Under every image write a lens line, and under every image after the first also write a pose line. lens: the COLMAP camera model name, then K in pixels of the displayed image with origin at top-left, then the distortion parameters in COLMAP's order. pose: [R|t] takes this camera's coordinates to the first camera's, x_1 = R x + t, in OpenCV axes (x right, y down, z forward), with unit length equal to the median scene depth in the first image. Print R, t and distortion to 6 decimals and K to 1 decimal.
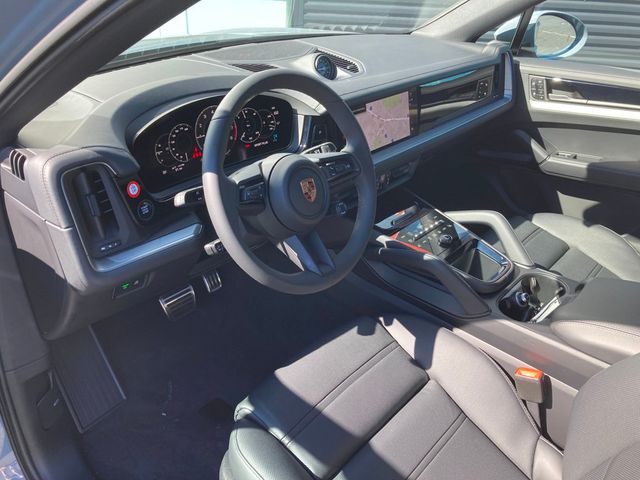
lens RADIAL K [[520.8, 0, 319.7], [0, 520.8, 240.1], [0, 0, 1]] dist [0.013112, 0.002937]
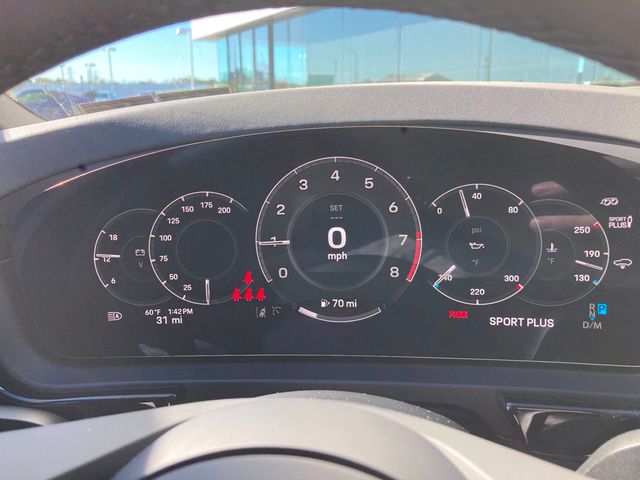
lens RADIAL K [[520.8, 0, 320.2], [0, 520.8, 239.0], [0, 0, 1]] dist [0.013112, 0.002937]
pose [[0.570946, 0.153881, -0.806437, 0.041503], [-0.347631, 0.935186, -0.067670, -0.189096], [0.743756, 0.318979, 0.587435, 0.834955]]
